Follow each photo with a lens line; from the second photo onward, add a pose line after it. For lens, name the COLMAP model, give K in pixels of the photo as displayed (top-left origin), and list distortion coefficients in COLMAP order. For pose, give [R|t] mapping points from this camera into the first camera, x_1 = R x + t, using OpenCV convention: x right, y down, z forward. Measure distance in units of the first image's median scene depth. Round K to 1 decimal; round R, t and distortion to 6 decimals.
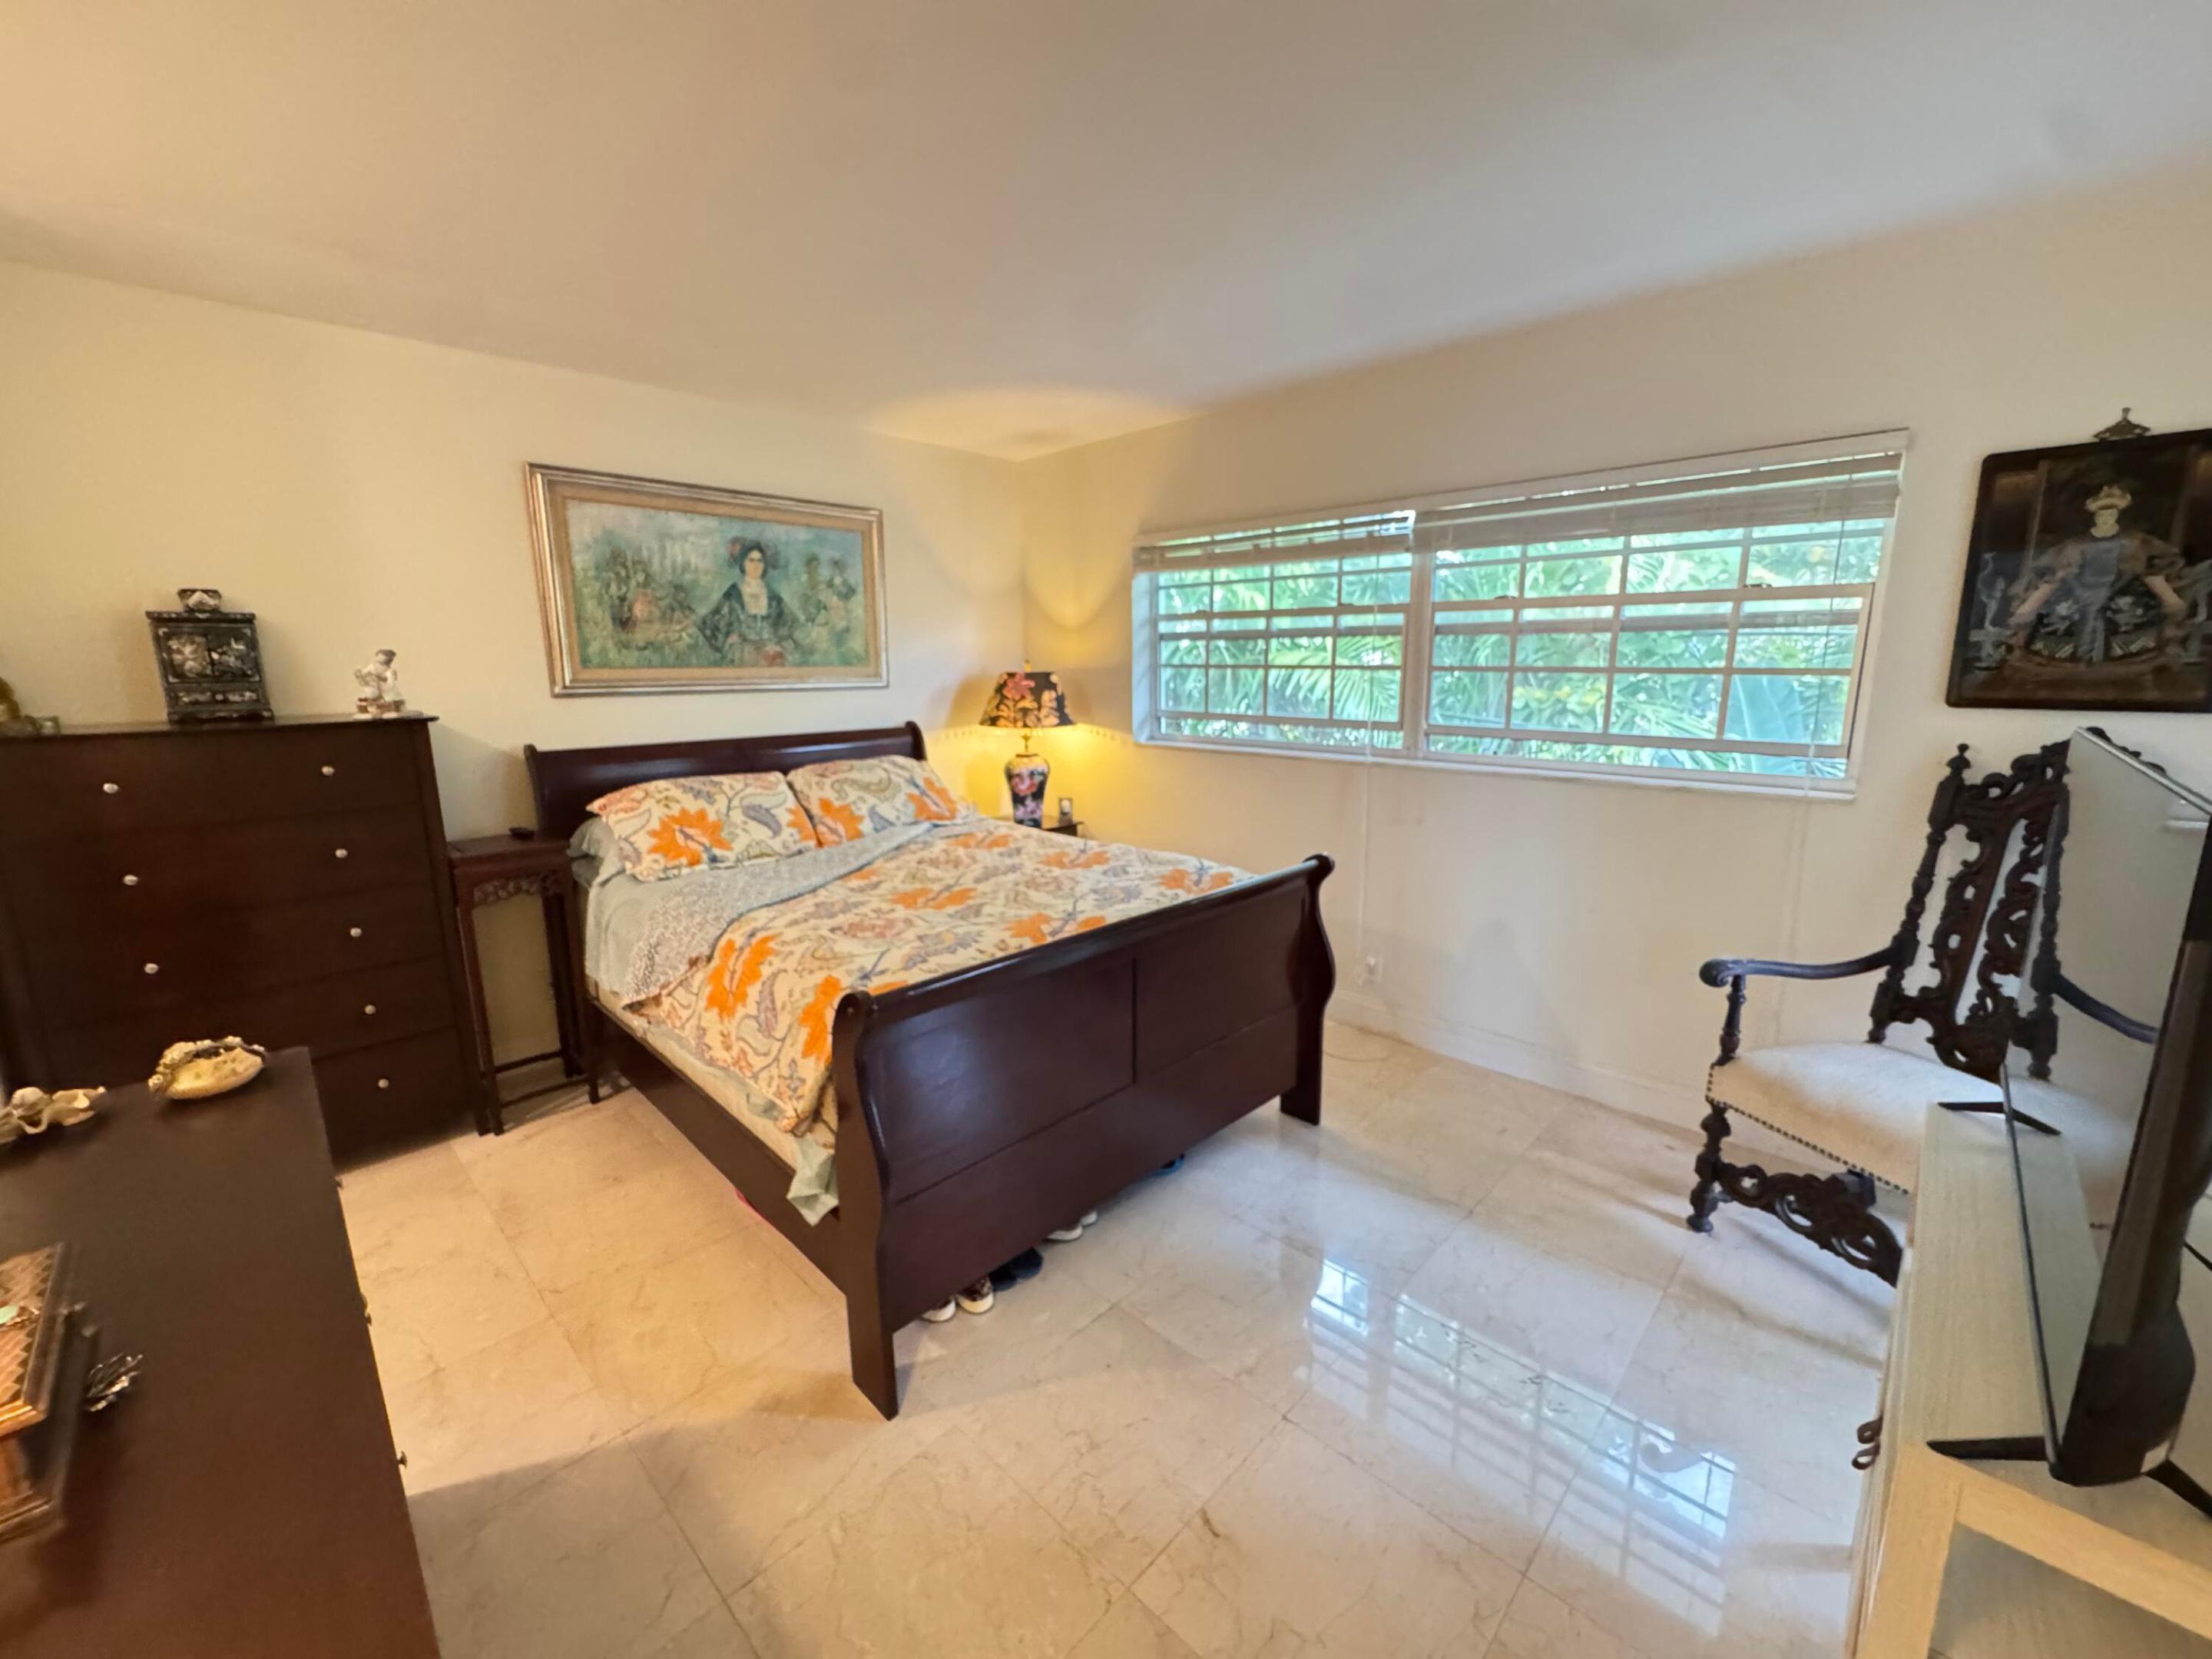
lens RADIAL K [[881.1, 0, 1095.8], [0, 881.1, 818.8], [0, 0, 1]] dist [-0.004357, 0.000600]
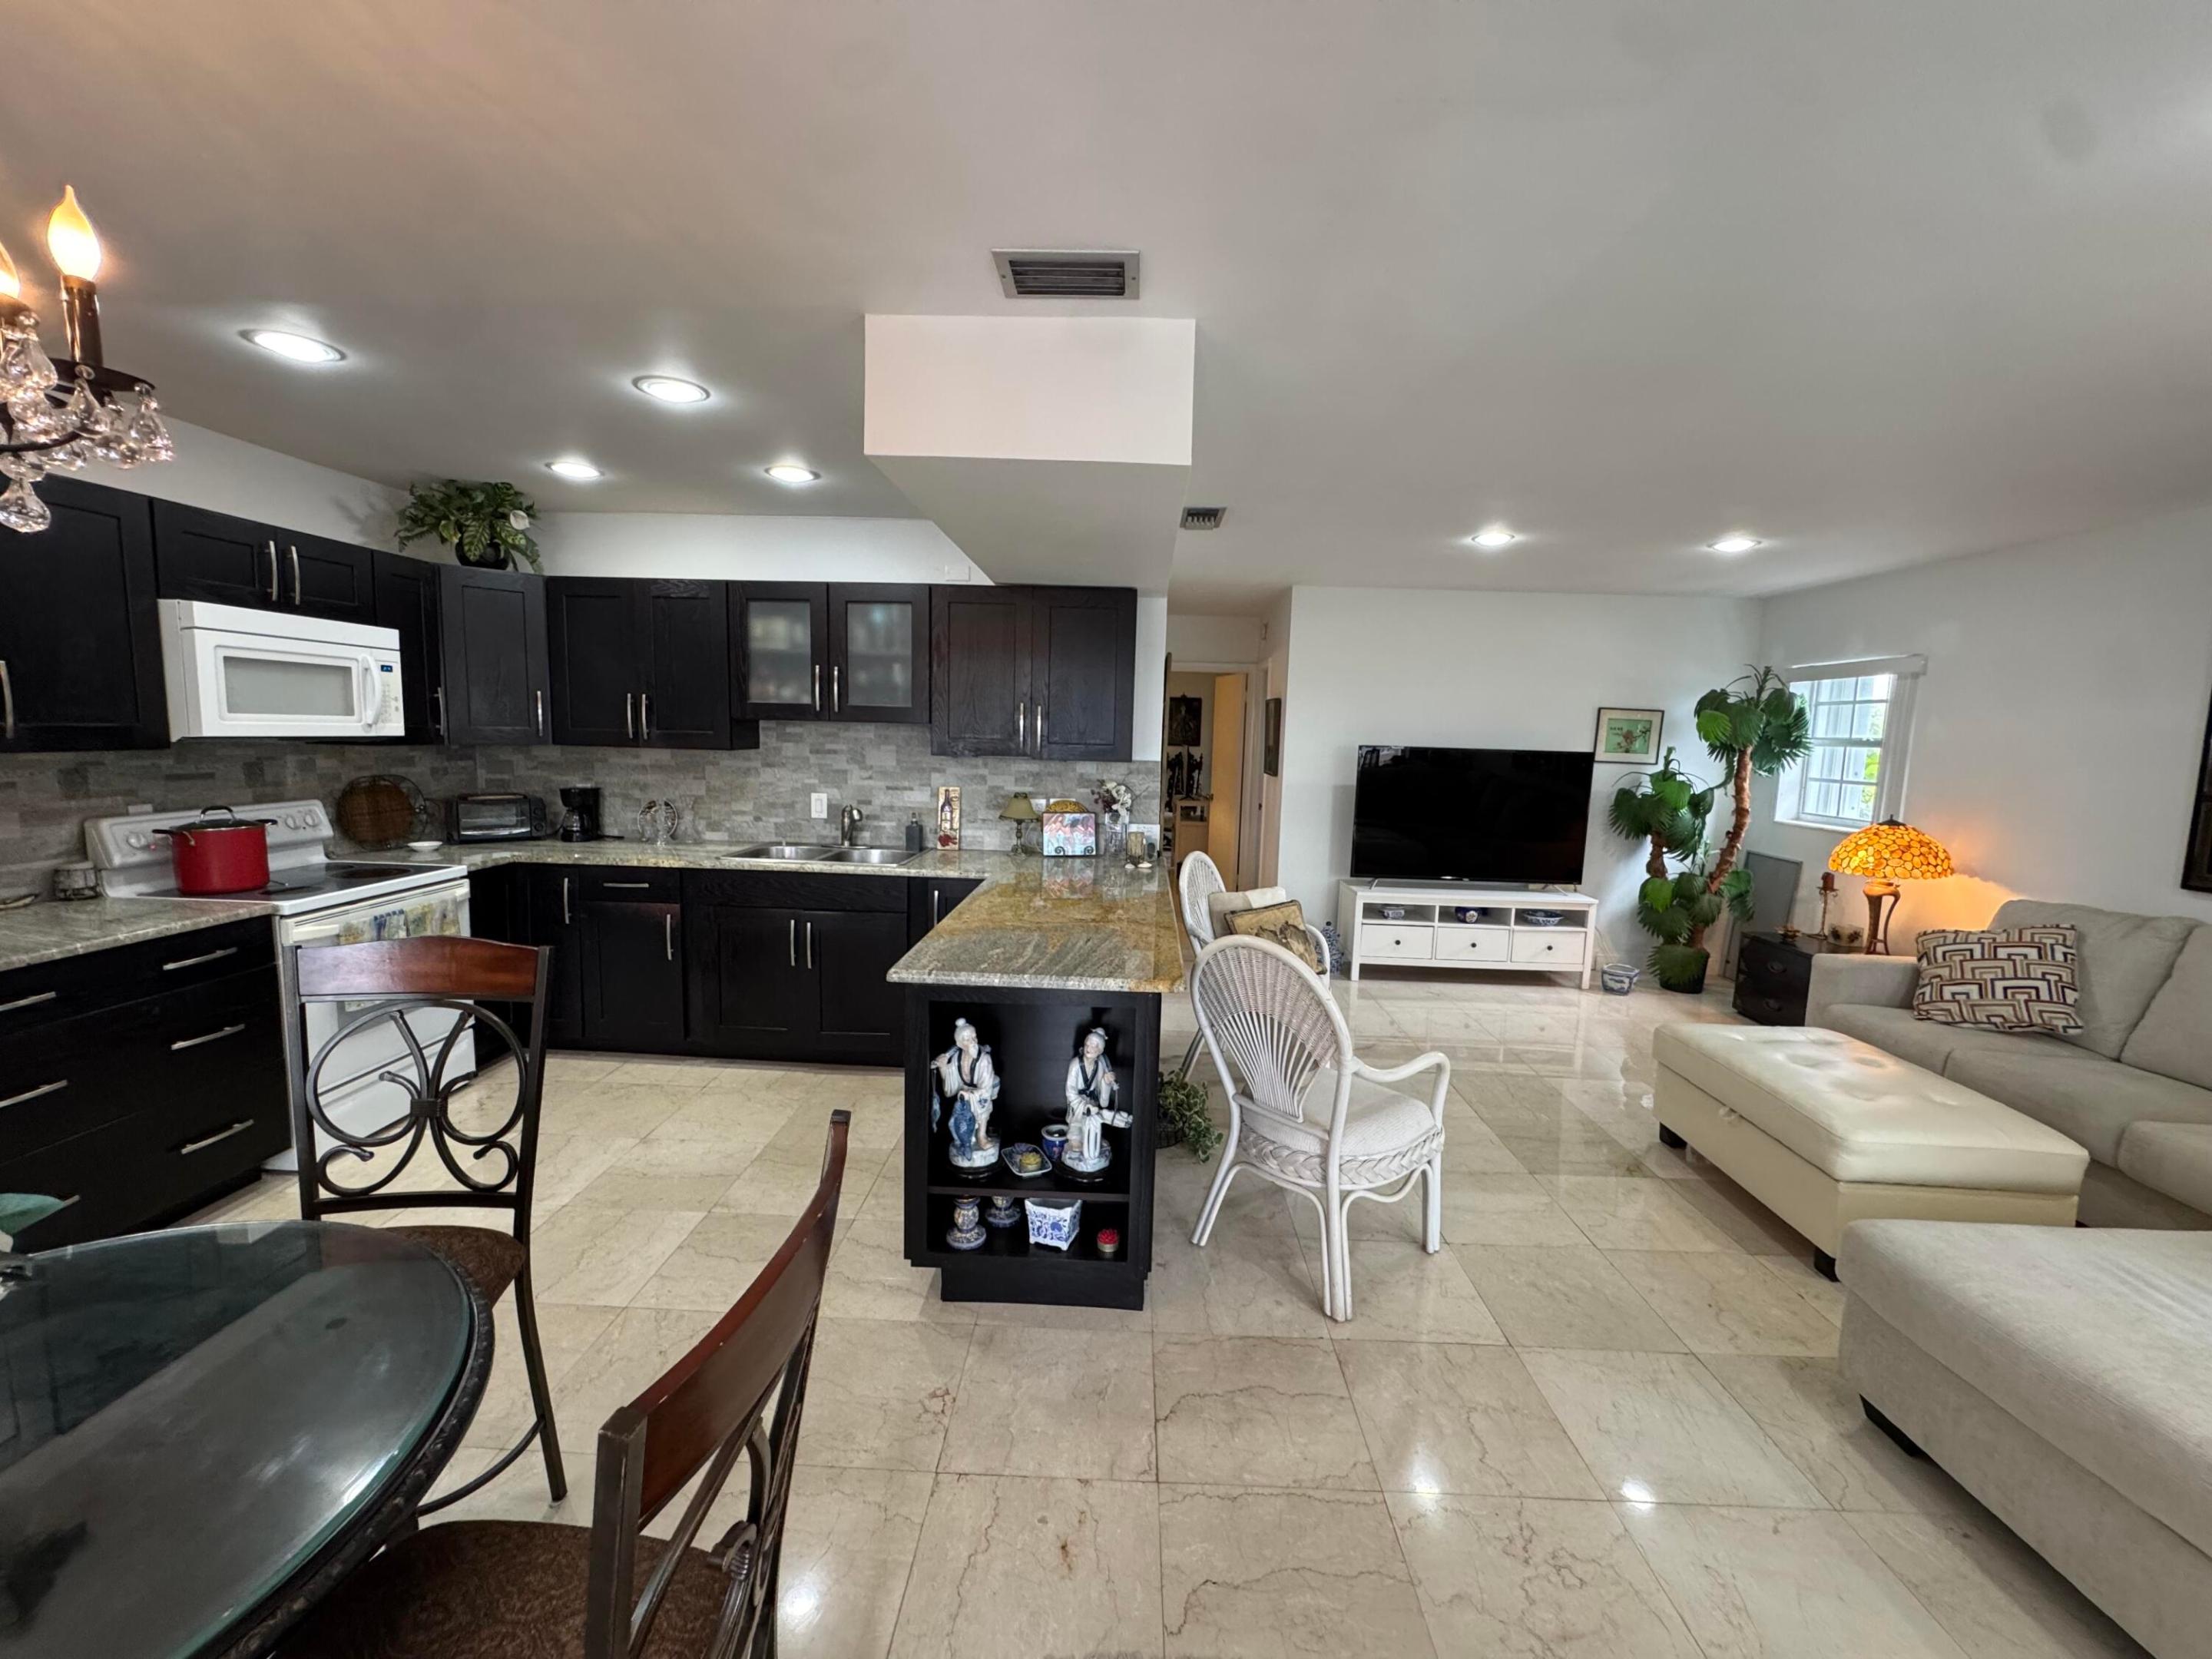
lens RADIAL K [[881.1, 0, 1106.4], [0, 881.1, 830.5], [0, 0, 1]] dist [-0.004357, 0.000600]
pose [[0.737712, -0.047709, 0.673428, -2.056232], [0.085841, 0.996032, -0.023472, 0.340912], [-0.669636, 0.075123, 0.738880, -1.880756]]
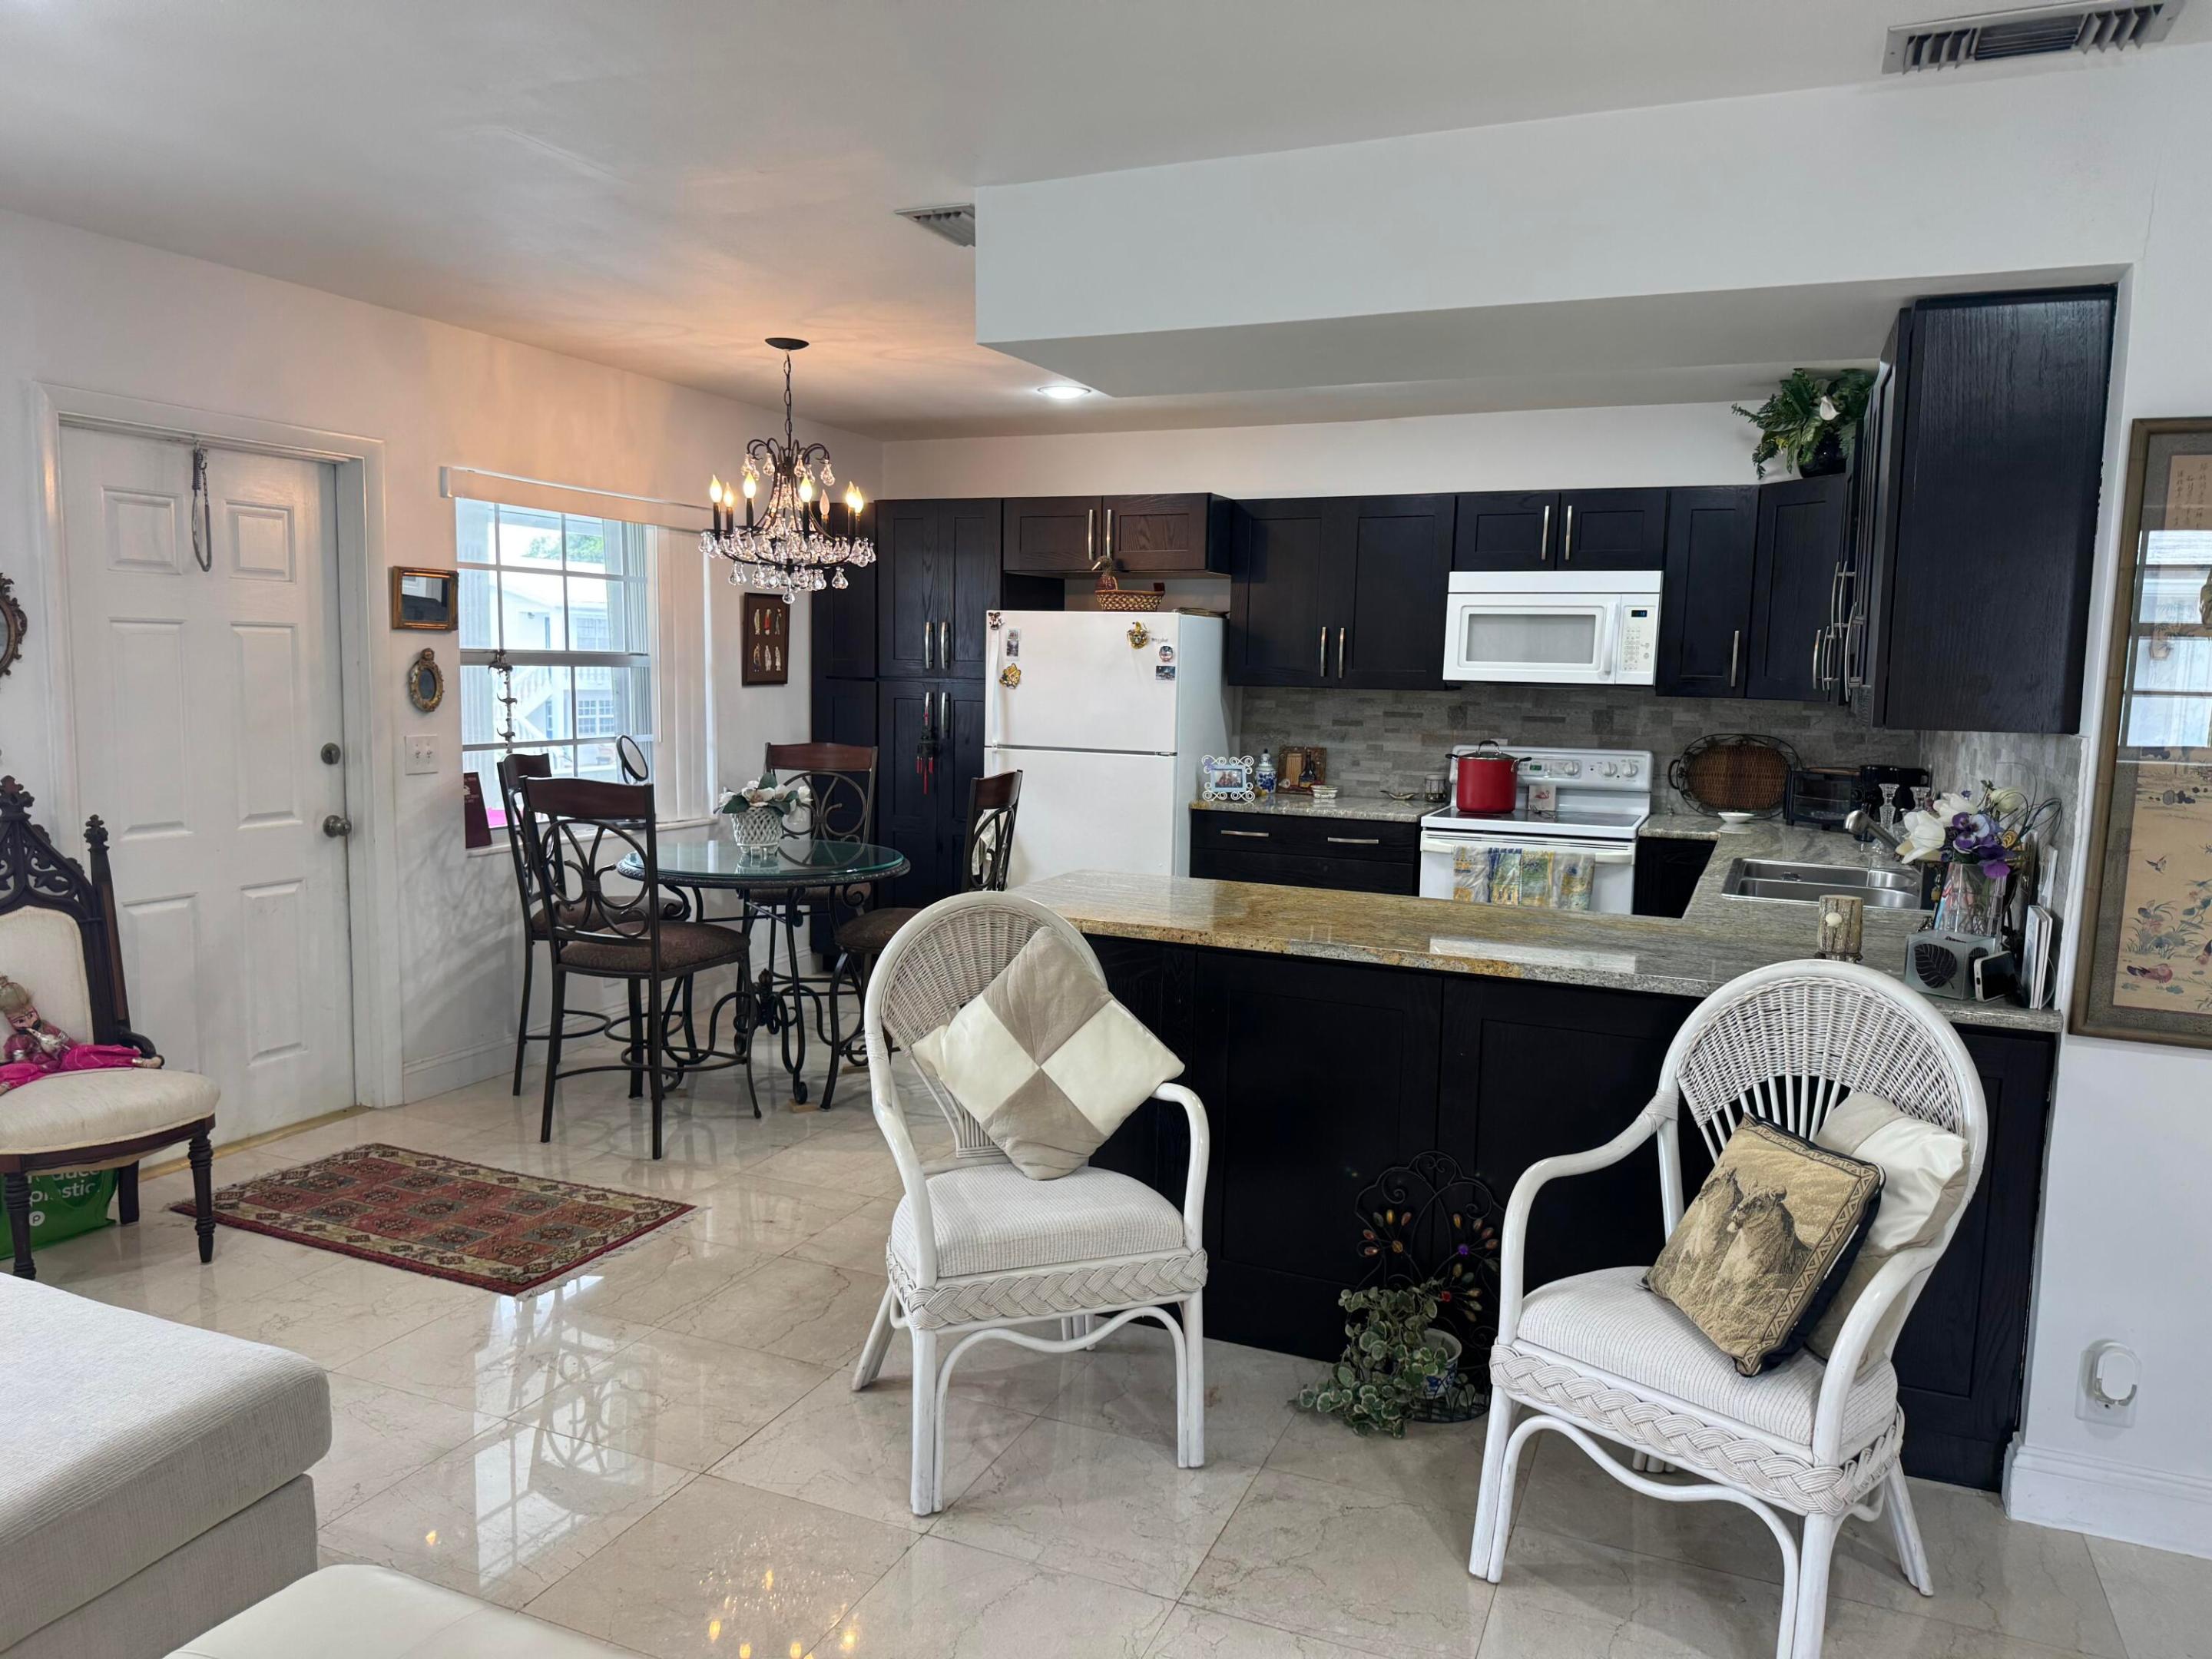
lens RADIAL K [[1567.4, 0, 1094.1], [0, 1567.4, 823.7], [0, 0, 1]] dist [0.042721, -0.002294]
pose [[0.354472, 0.113083, -0.928204, -0.290295], [-0.189846, 0.980689, 0.046976, 0.314064], [0.915592, 0.159564, 0.369095, -1.715978]]
